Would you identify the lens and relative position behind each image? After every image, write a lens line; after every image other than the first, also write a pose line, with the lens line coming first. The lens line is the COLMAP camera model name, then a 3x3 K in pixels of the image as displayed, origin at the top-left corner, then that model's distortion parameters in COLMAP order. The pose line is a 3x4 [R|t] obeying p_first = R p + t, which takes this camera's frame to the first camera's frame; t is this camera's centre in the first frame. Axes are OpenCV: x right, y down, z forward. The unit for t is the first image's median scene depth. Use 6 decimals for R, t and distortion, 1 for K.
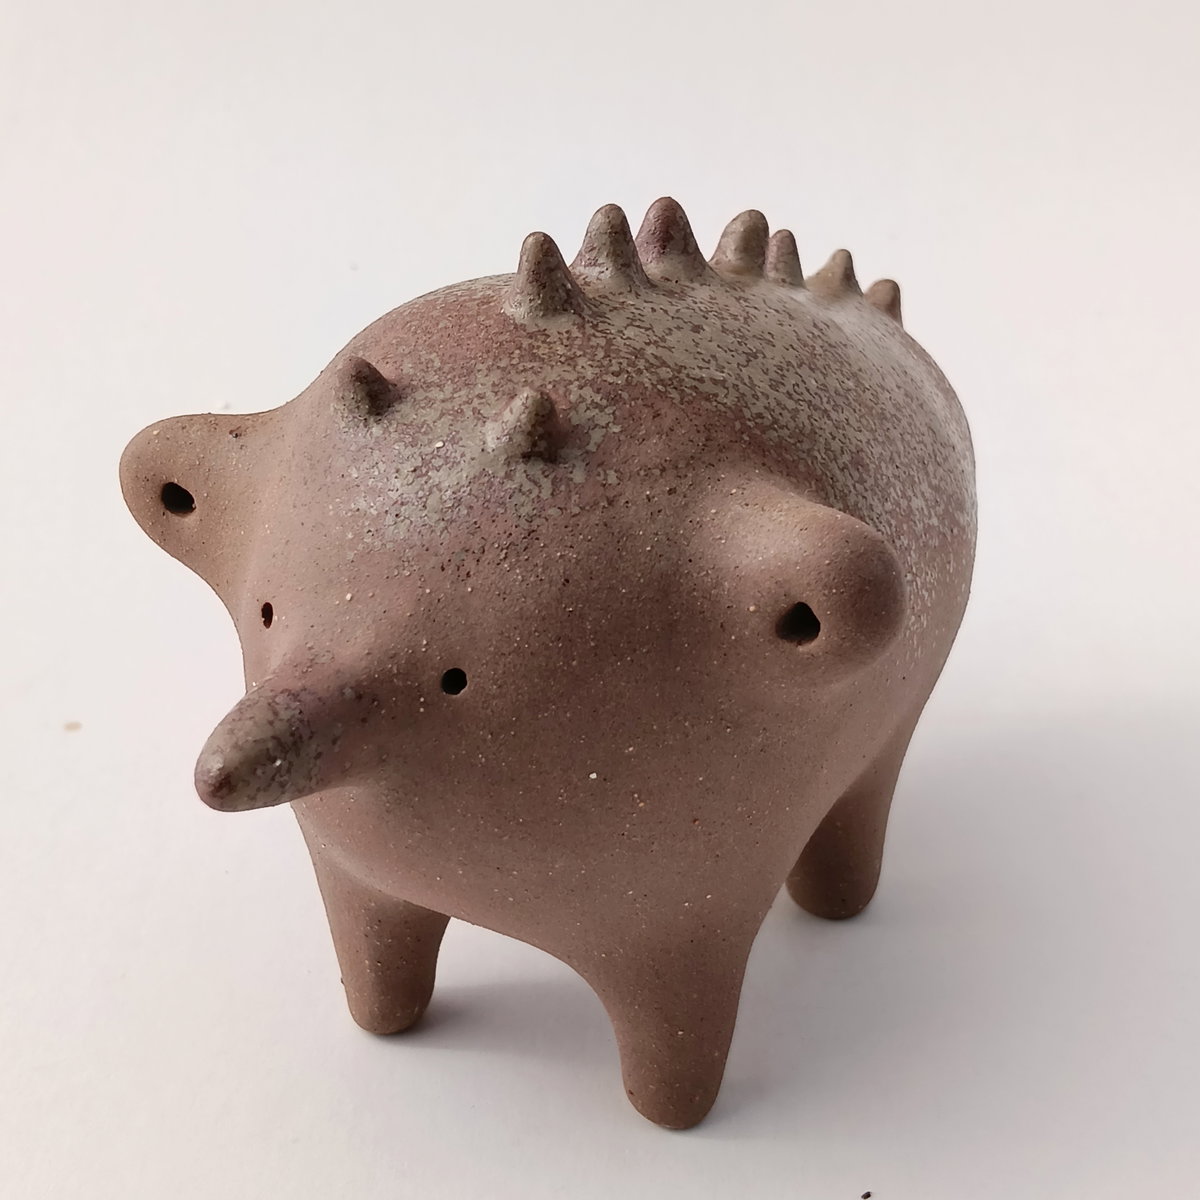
lens RADIAL K [[2244.5, 0, 600.5], [0, 2244.5, 602.8], [0, 0, 1]] dist [0.089430, 0.000000]
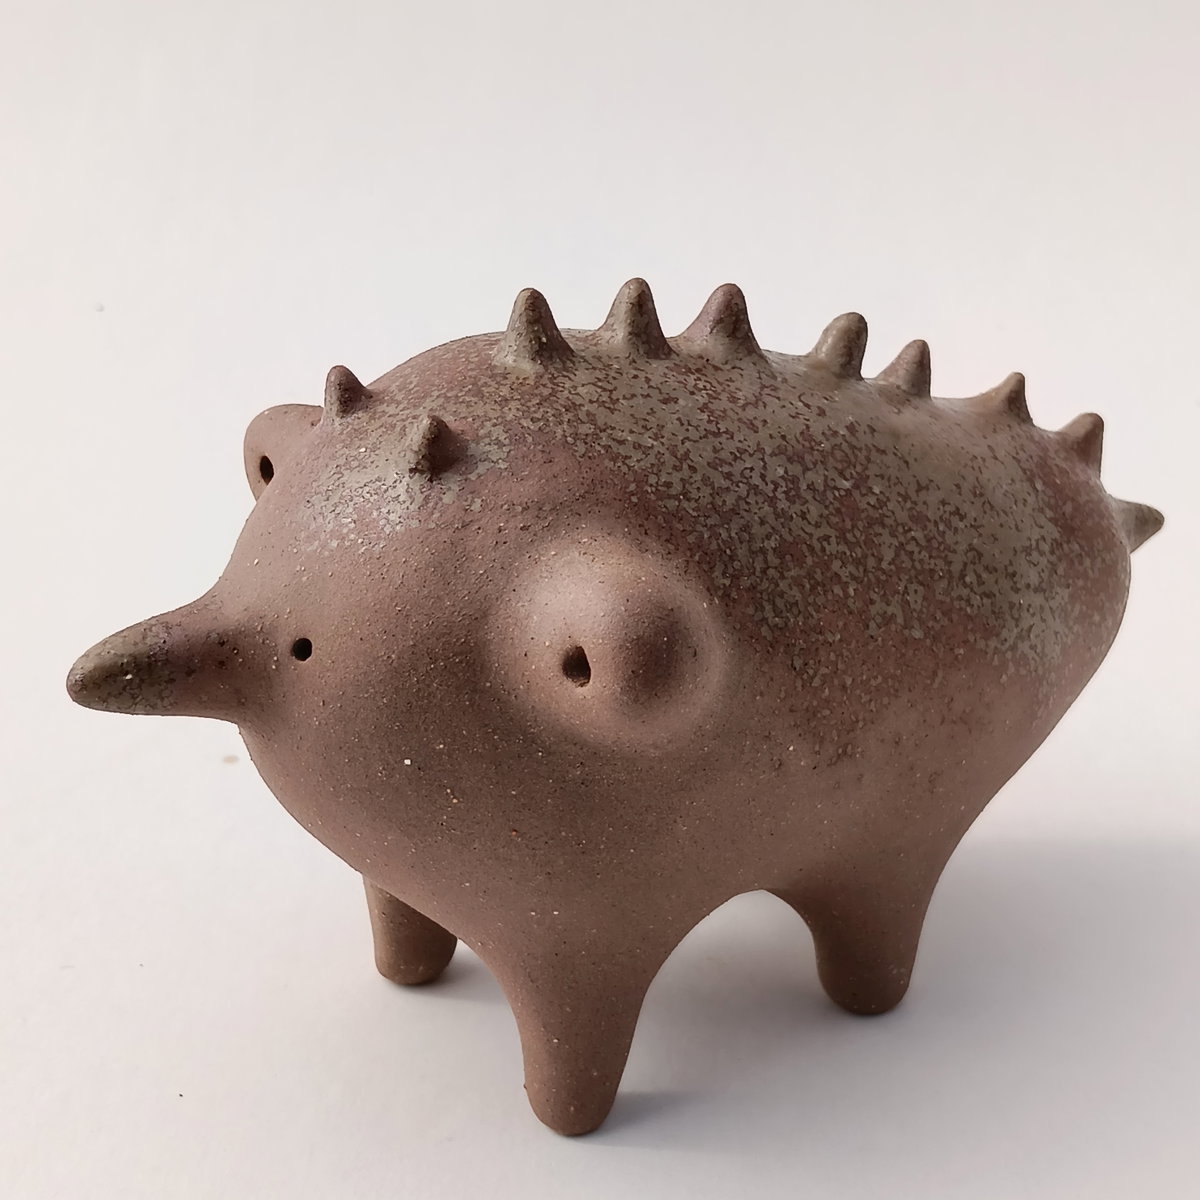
lens RADIAL K [[2244.5, 0, 598.5], [0, 2244.5, 597.5], [0, 0, 1]] dist [0.089430, 0.000000]
pose [[0.881748, 0.206275, -0.424230, 0.533379], [-0.224472, 0.974454, 0.007254, -0.032068], [0.414888, 0.088831, 0.905526, 0.015399]]
